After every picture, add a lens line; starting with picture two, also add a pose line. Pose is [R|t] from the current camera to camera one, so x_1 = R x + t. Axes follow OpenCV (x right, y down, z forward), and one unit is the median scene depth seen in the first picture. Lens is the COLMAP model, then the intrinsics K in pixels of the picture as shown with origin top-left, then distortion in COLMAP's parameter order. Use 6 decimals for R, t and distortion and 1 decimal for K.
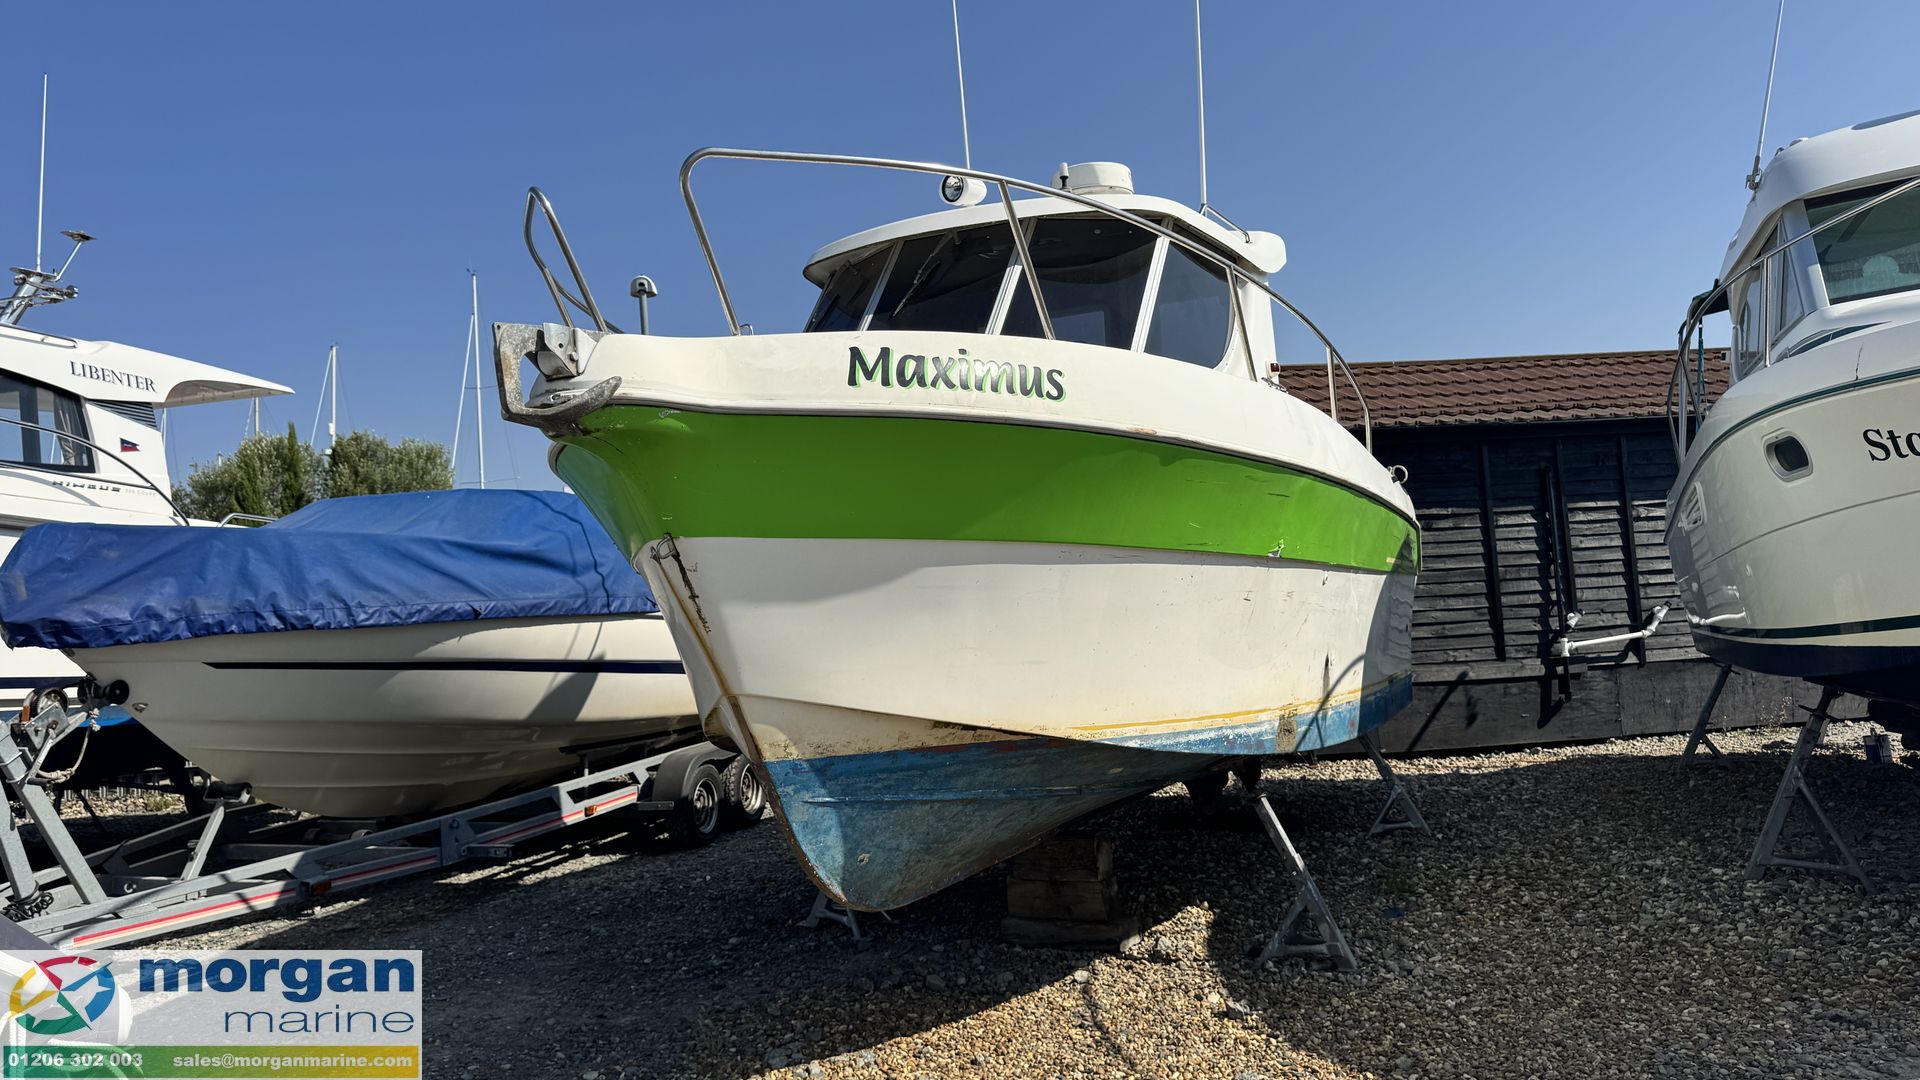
lens RADIAL K [[1368.7, 0, 964.4], [0, 1368.7, 511.8], [0, 0, 1]] dist [0.085606, -0.092239]
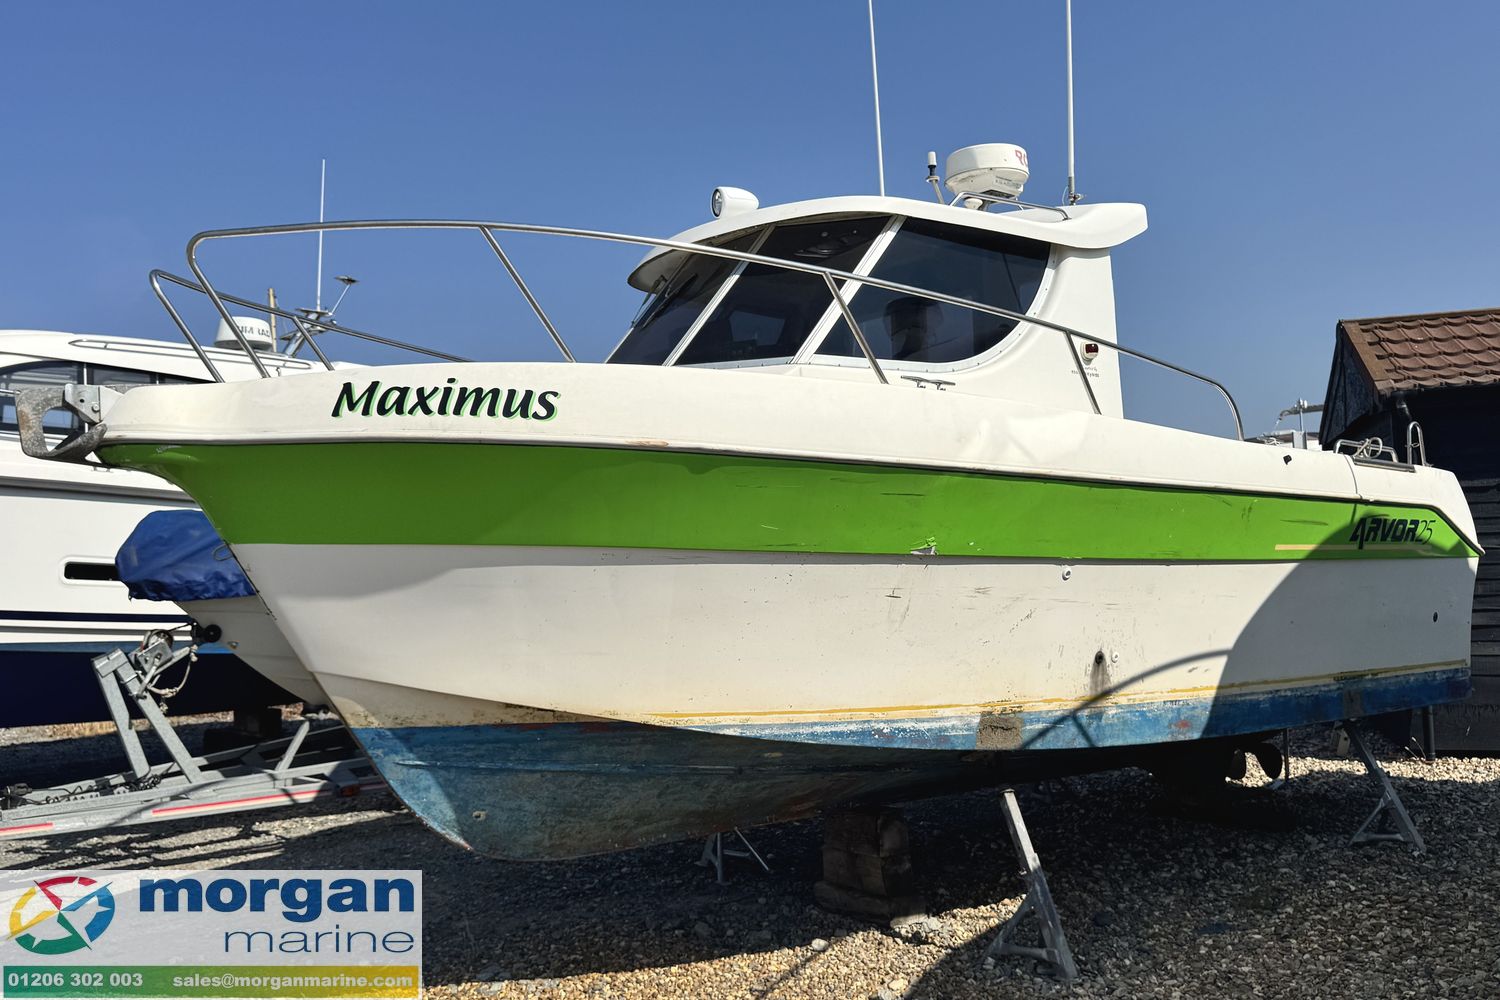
lens RADIAL K [[1284.5, 0, 789.6], [0, 1284.5, 504.7], [0, 0, 1]] dist [0.143615, -0.291595]
pose [[0.903174, 0.001309, -0.429272, 0.484386], [0.012684, 0.999477, 0.029733, -0.029087], [0.429087, -0.032299, 0.902686, 0.103111]]
